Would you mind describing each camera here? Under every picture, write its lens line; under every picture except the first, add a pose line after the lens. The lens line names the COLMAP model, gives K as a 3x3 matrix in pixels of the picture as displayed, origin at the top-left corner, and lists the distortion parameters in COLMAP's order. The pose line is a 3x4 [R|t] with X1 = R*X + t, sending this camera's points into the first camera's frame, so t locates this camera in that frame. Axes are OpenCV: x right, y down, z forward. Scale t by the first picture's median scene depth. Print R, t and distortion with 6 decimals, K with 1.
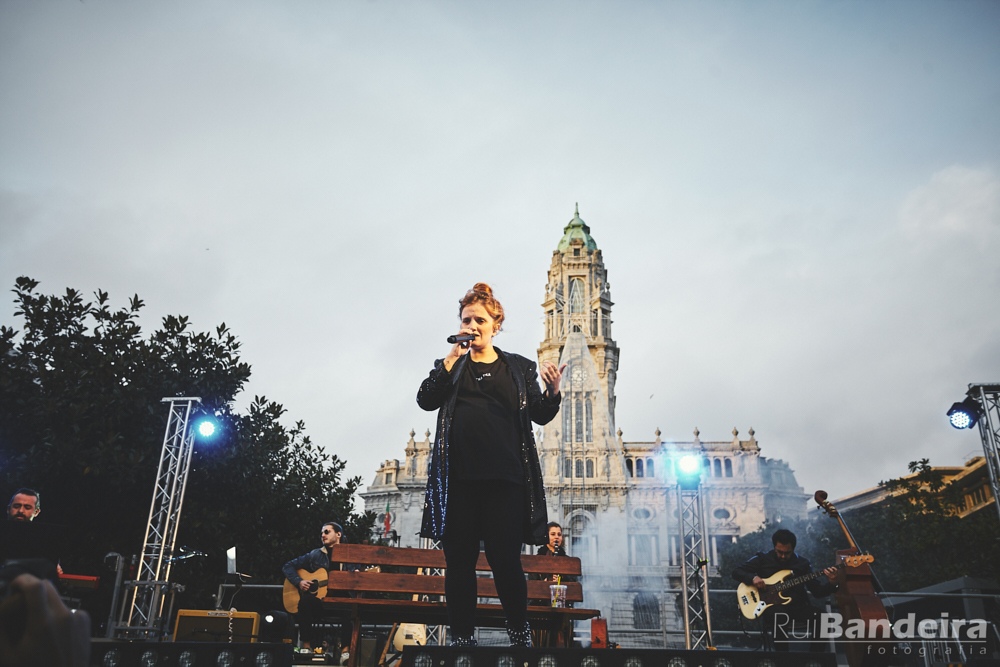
lens RADIAL K [[848.9, 0, 500.0], [0, 848.9, 333.5], [0, 0, 1]] dist [-0.009786, 0.011750]
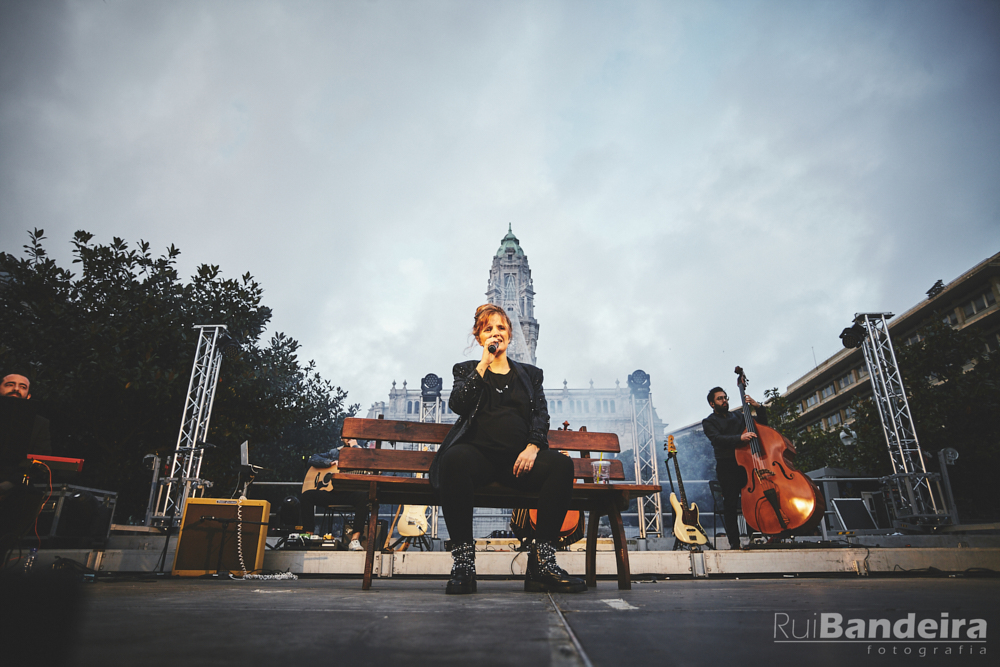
lens RADIAL K [[588.1, 0, 500.0], [0, 588.1, 333.5], [0, 0, 1]] dist [-0.071652, 0.041013]
pose [[0.996984, 0.005747, 0.077395, -0.029196], [-0.008048, 0.999534, 0.029445, 0.049261], [-0.077190, -0.029979, 0.996566, 0.135496]]
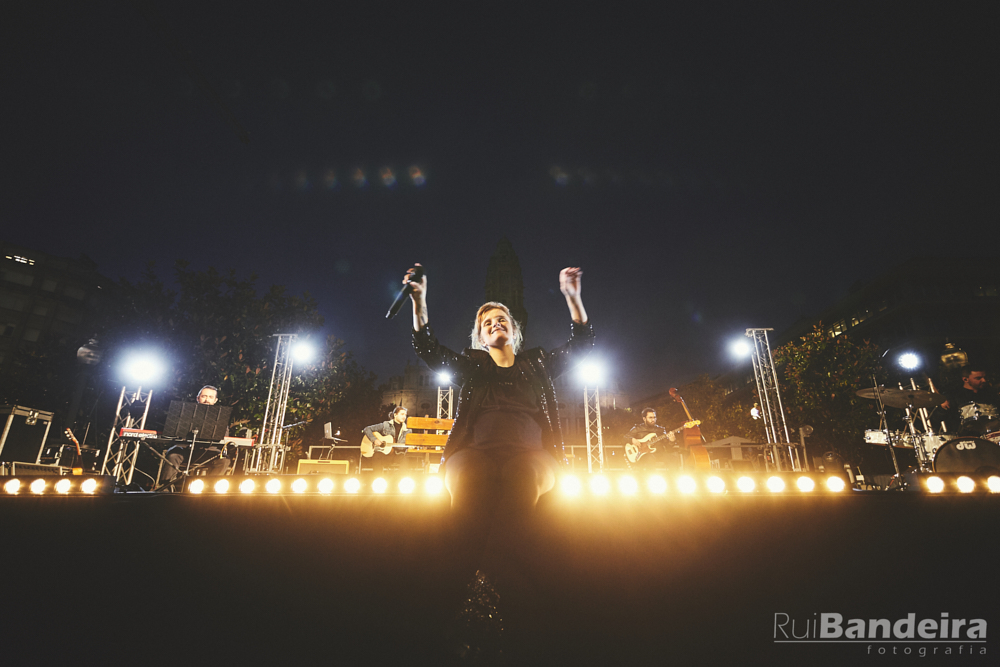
lens RADIAL K [[485.8, 0, 500.0], [0, 485.8, 333.5], [0, 0, 1]] dist [-0.015606, 0.000006]
pose [[0.996235, 0.008551, 0.086269, -0.035439], [-0.013623, 0.998202, 0.058372, 0.011930], [-0.085614, -0.059328, 0.994560, 0.028342]]
